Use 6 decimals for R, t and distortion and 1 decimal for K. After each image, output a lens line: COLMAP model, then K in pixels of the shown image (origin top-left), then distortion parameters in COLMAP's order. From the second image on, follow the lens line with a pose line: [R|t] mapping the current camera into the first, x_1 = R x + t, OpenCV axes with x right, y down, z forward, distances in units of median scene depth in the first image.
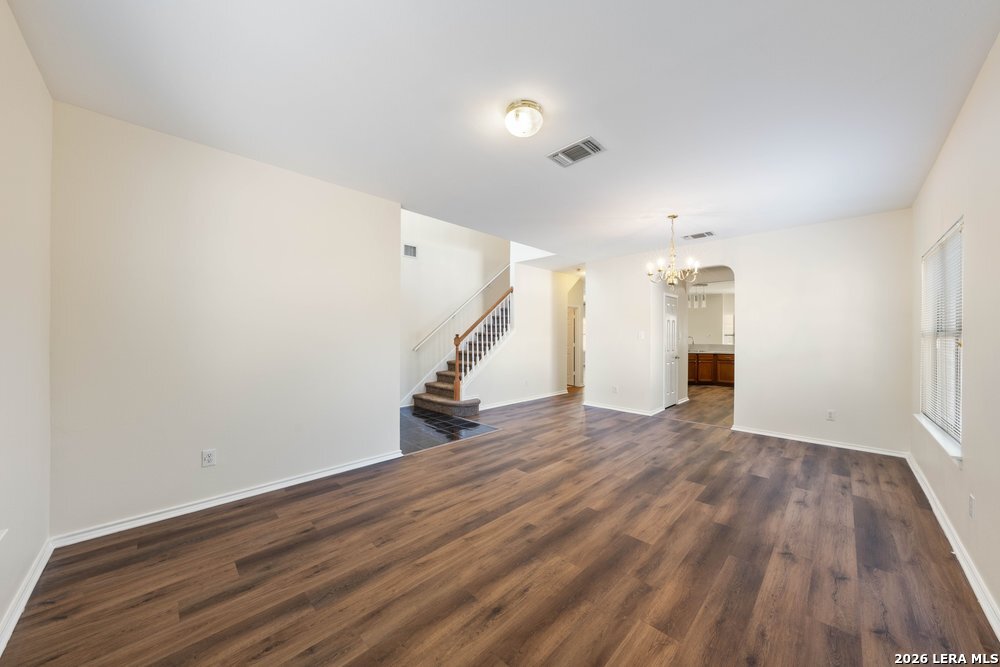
lens RADIAL K [[346.4, 0, 503.4], [0, 346.4, 340.1], [0, 0, 1]] dist [-0.001692, -0.000092]
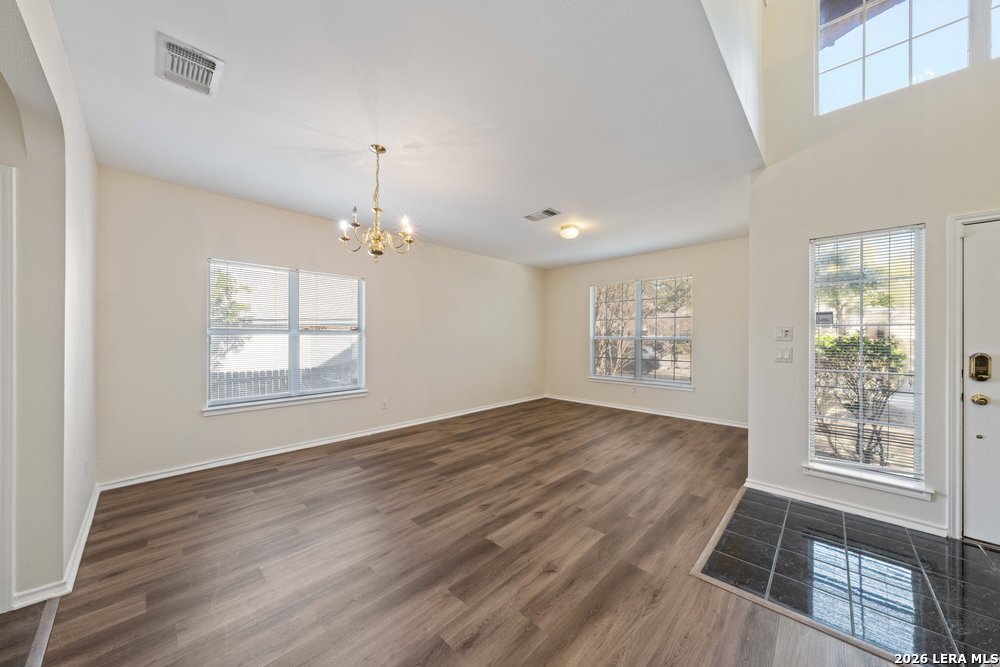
lens RADIAL K [[346.4, 0, 503.4], [0, 346.4, 340.1], [0, 0, 1]] dist [-0.001692, -0.000092]
pose [[-0.999794, -0.006731, -0.019161, 0.350278], [-0.007196, 0.999678, 0.024332, -0.025013], [0.018991, 0.024465, -0.999520, 2.178123]]
